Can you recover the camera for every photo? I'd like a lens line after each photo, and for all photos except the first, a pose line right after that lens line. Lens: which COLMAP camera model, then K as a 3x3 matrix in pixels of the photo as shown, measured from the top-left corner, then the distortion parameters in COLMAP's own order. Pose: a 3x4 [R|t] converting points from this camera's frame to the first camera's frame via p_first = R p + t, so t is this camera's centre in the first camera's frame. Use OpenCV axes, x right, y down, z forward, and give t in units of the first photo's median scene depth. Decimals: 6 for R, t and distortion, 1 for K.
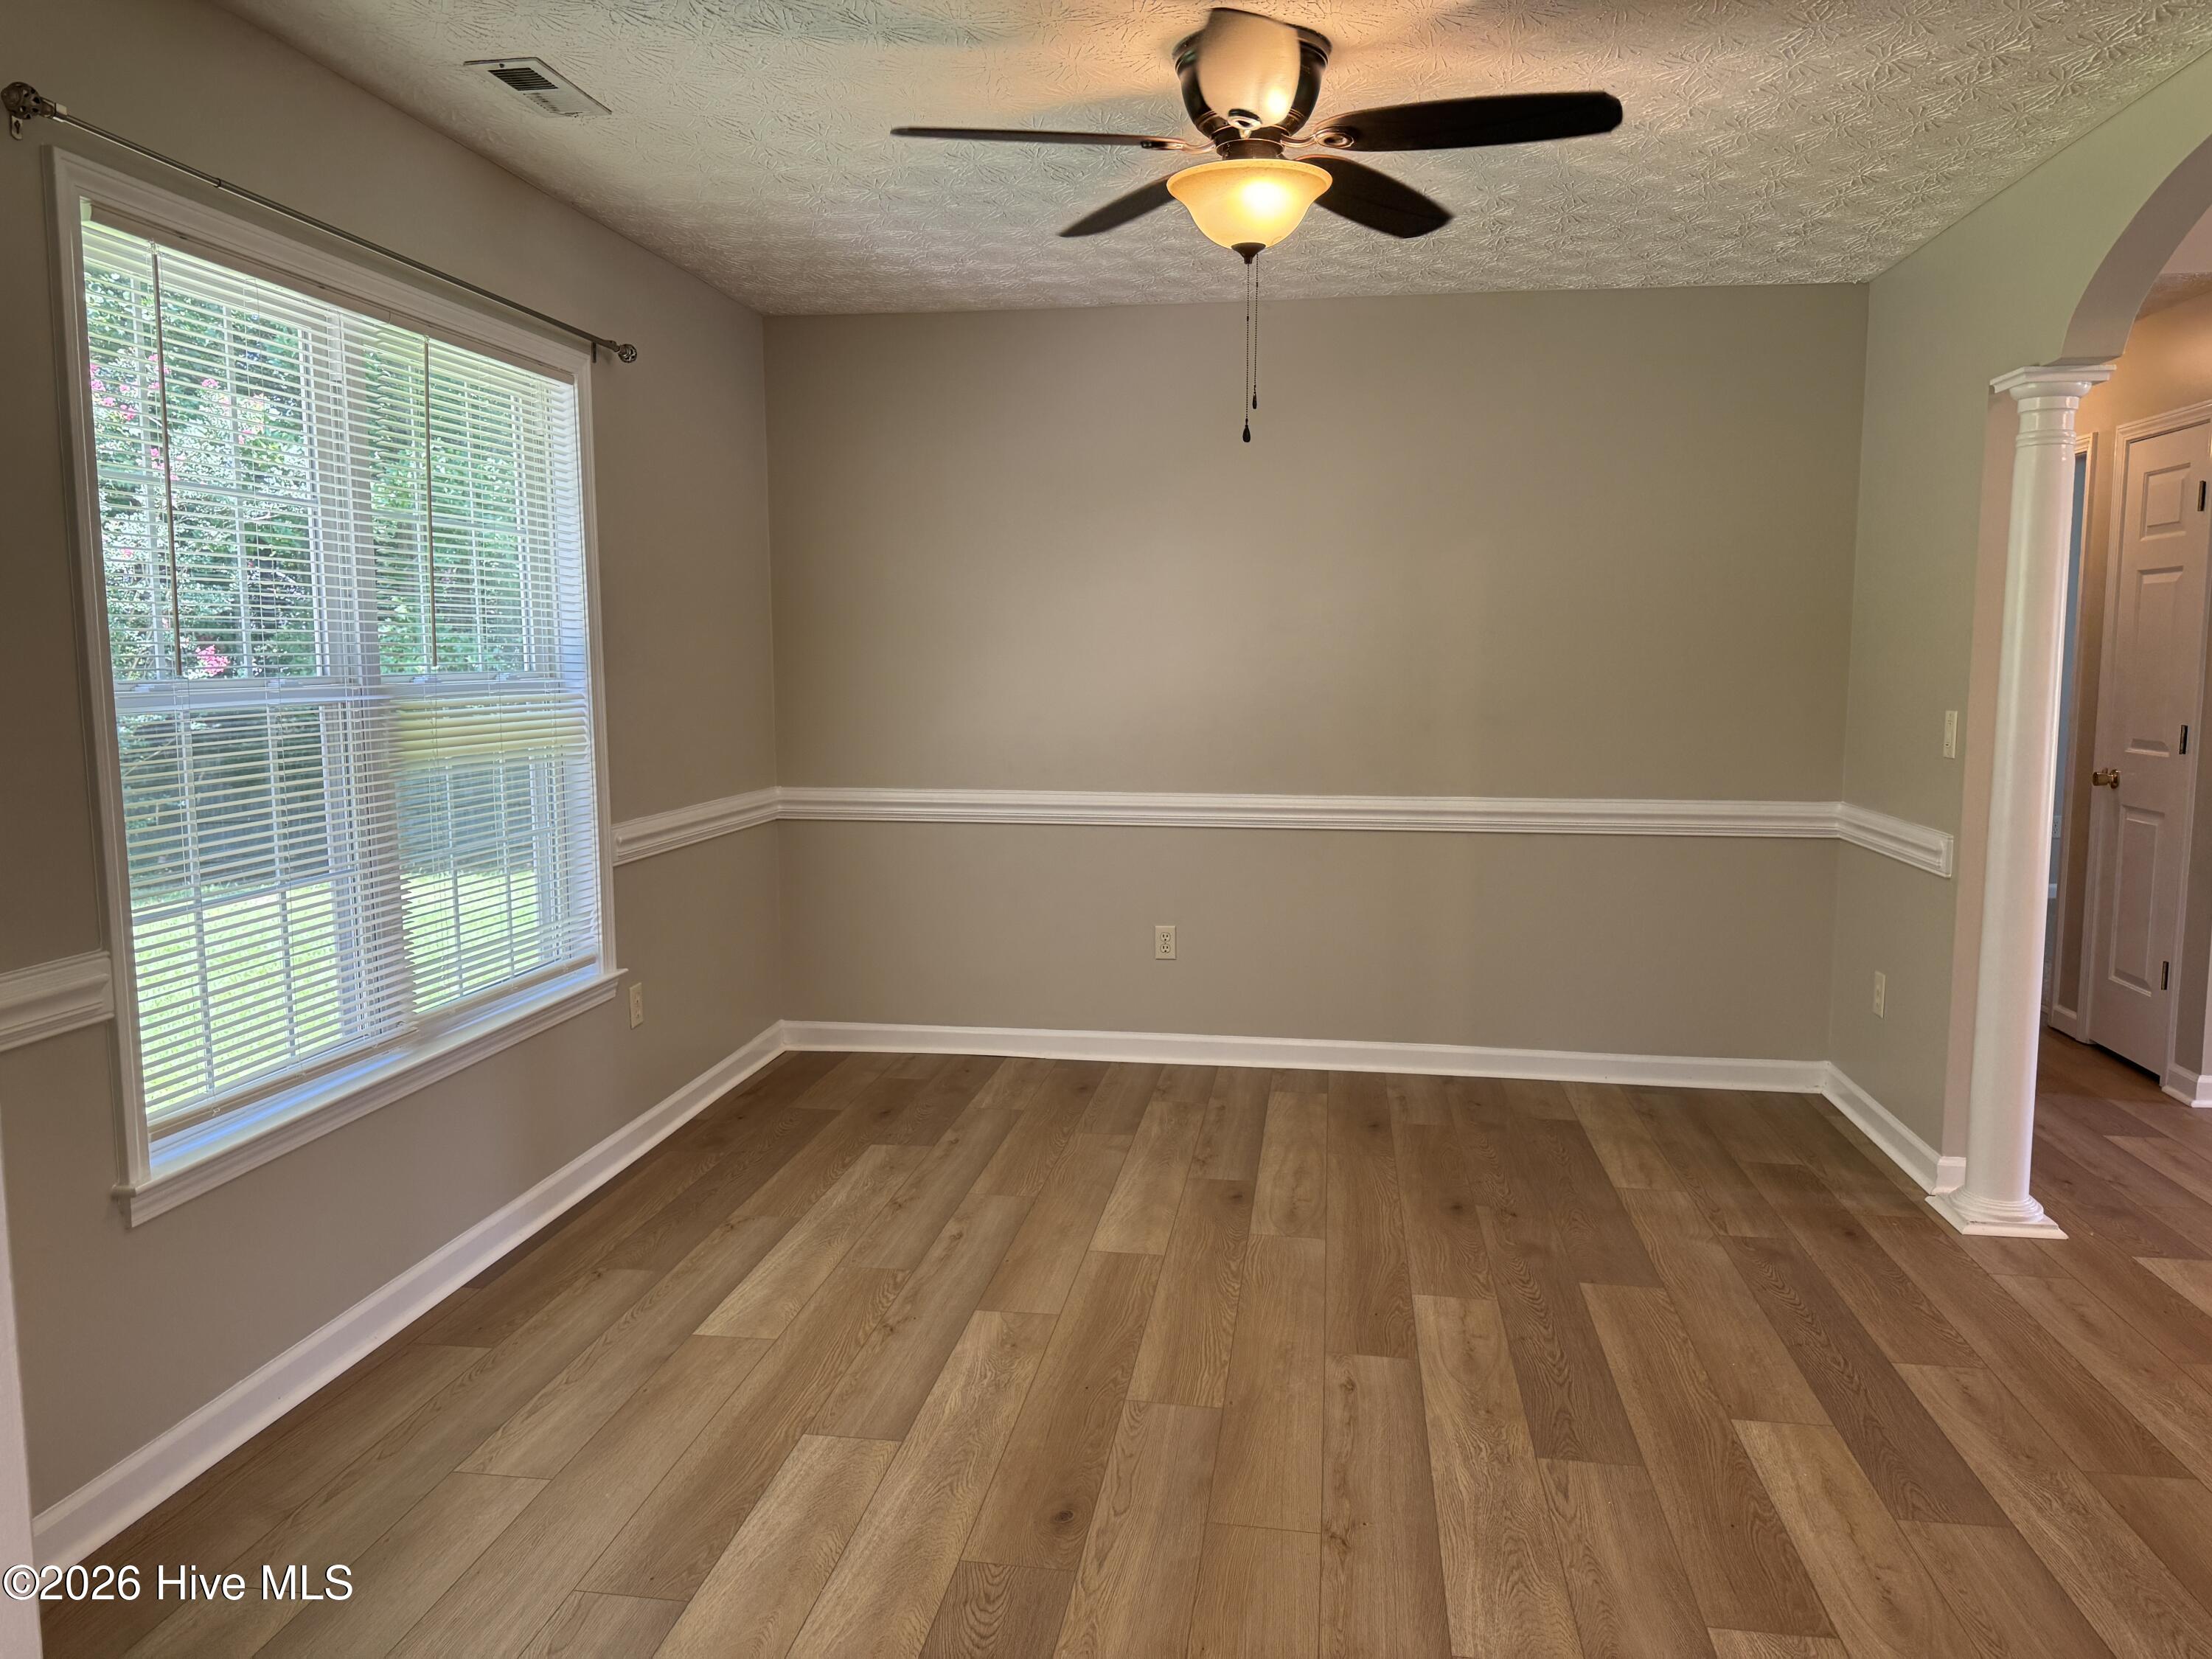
lens RADIAL K [[1570.9, 0, 1111.1], [0, 1570.9, 819.2], [0, 0, 1]] dist [0.039433, -0.026410]
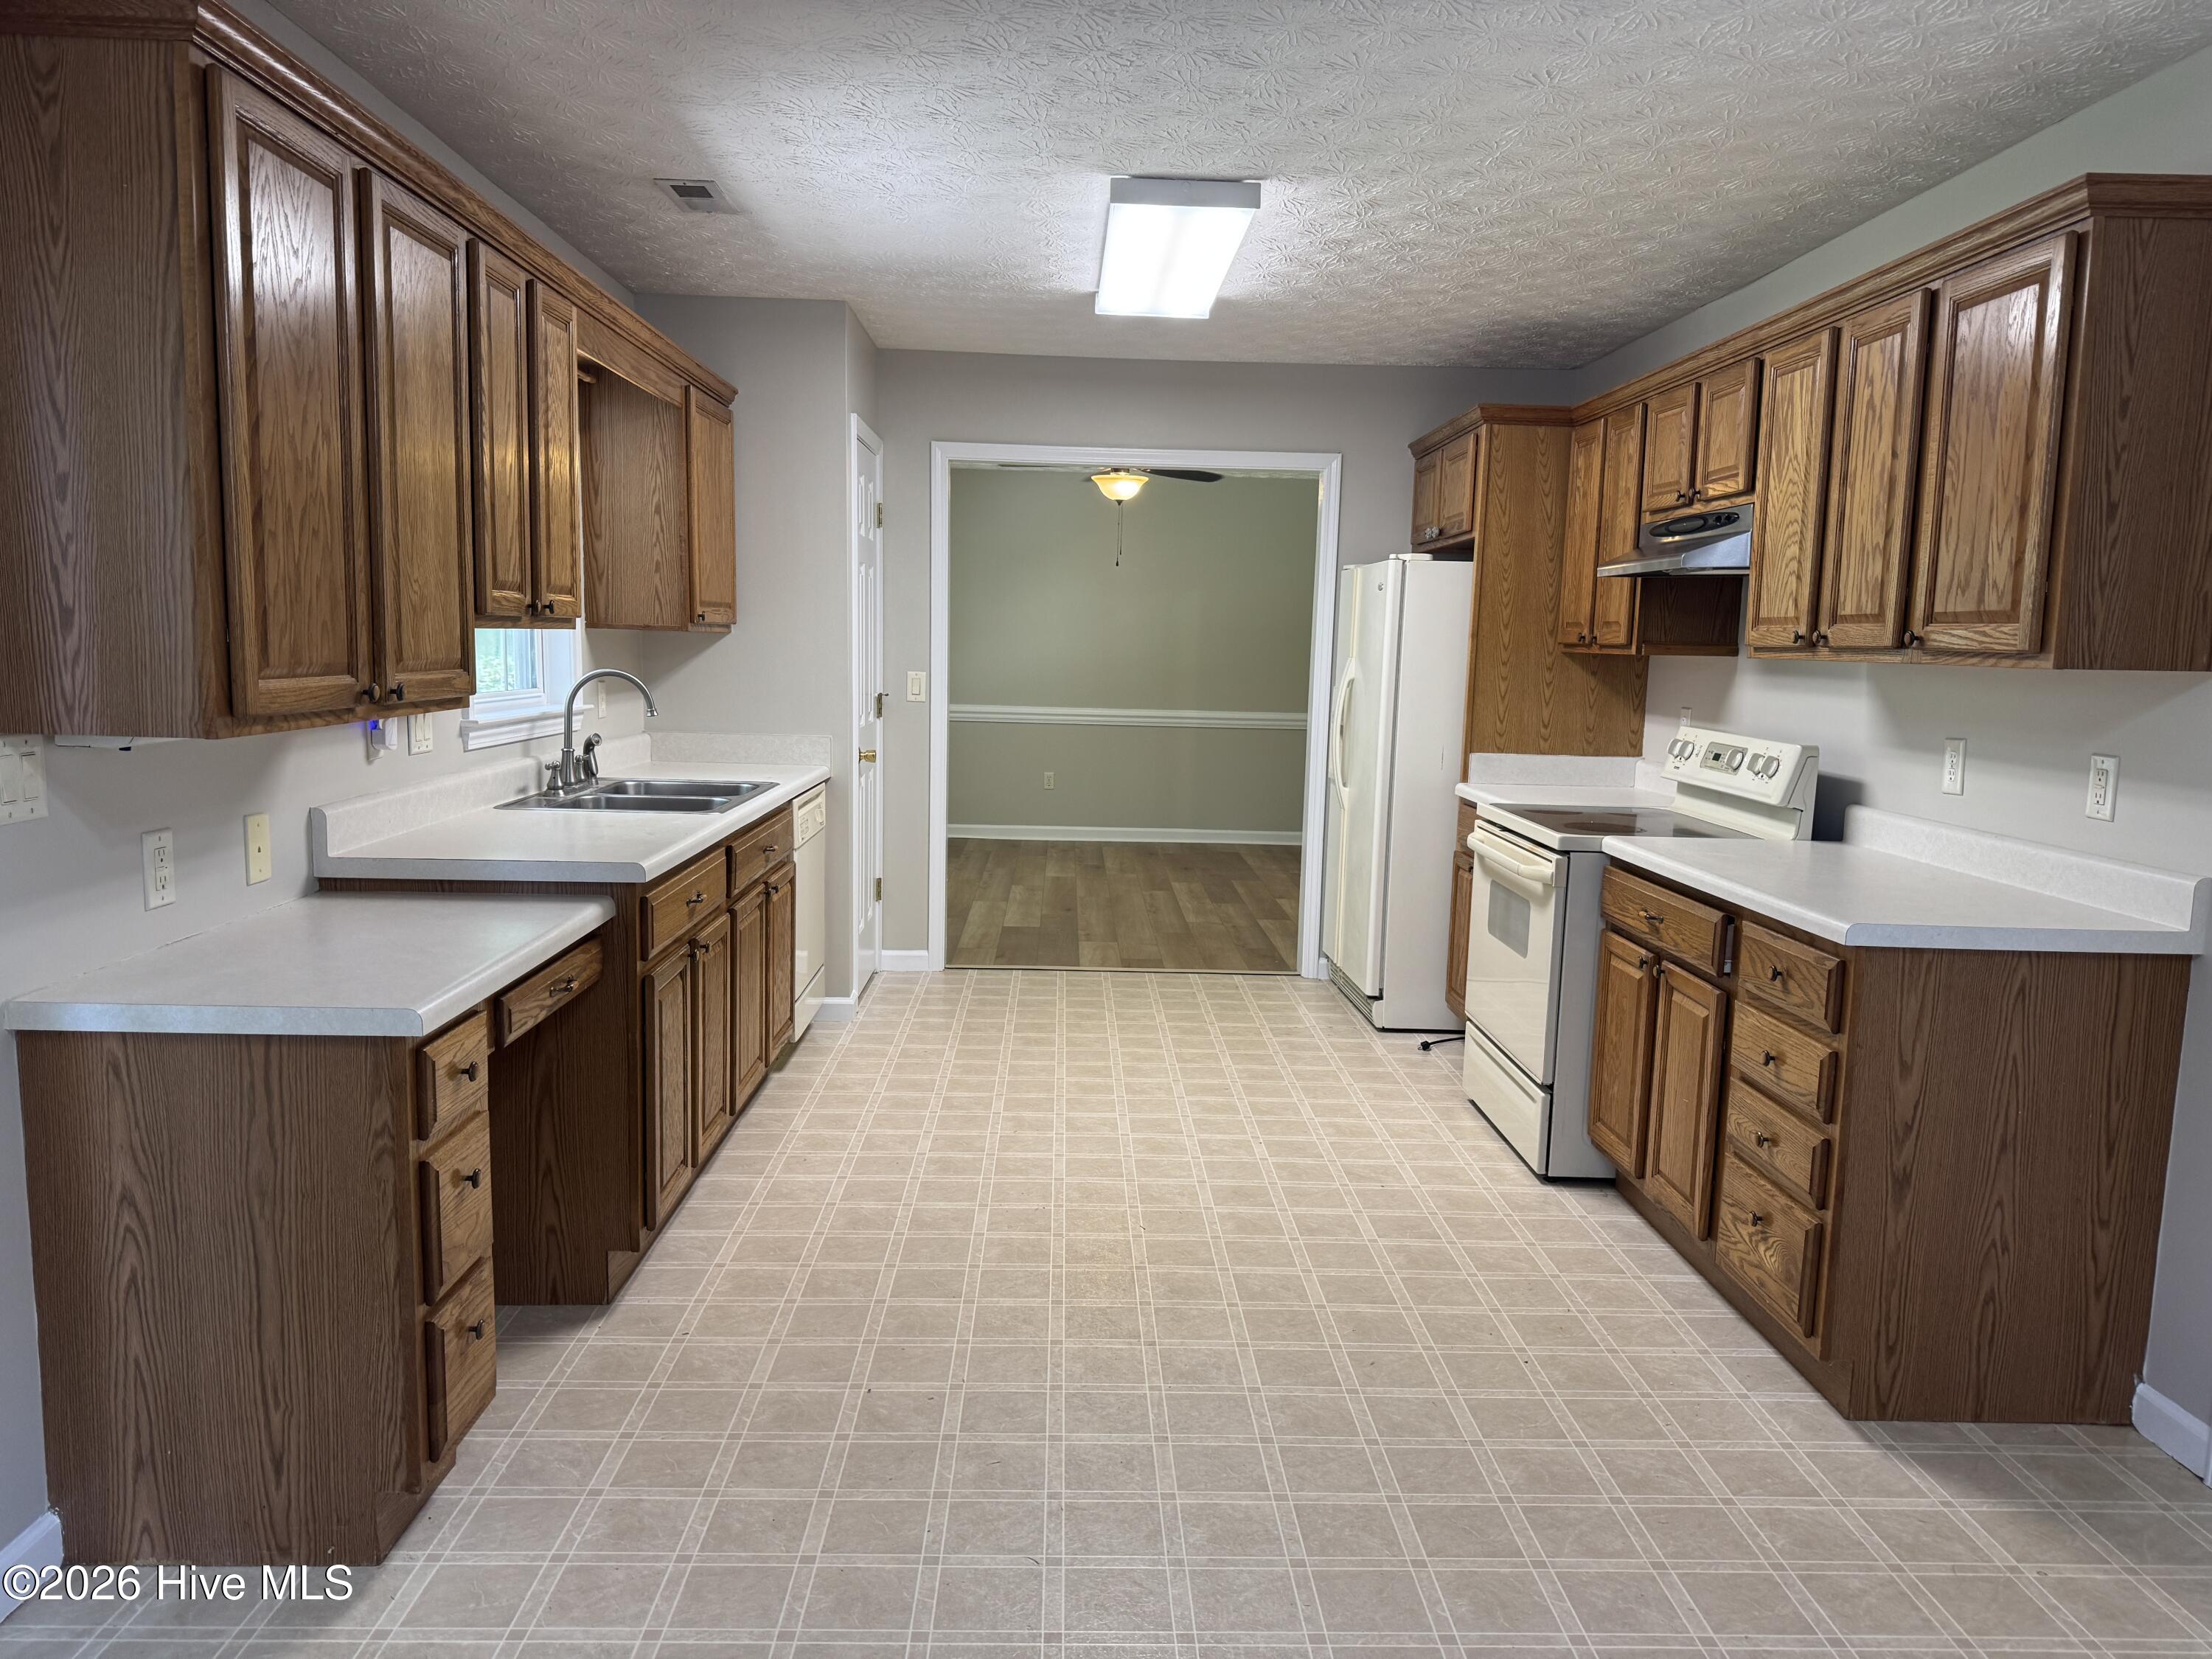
lens RADIAL K [[1570.9, 0, 1106.3], [0, 1570.9, 836.9], [0, 0, 1]] dist [0.039433, -0.026410]
pose [[0.984934, 0.012573, 0.172475, -0.362063], [-0.013946, 0.999880, 0.006751, 0.194550], [-0.172370, -0.009054, 0.984991, -1.542763]]
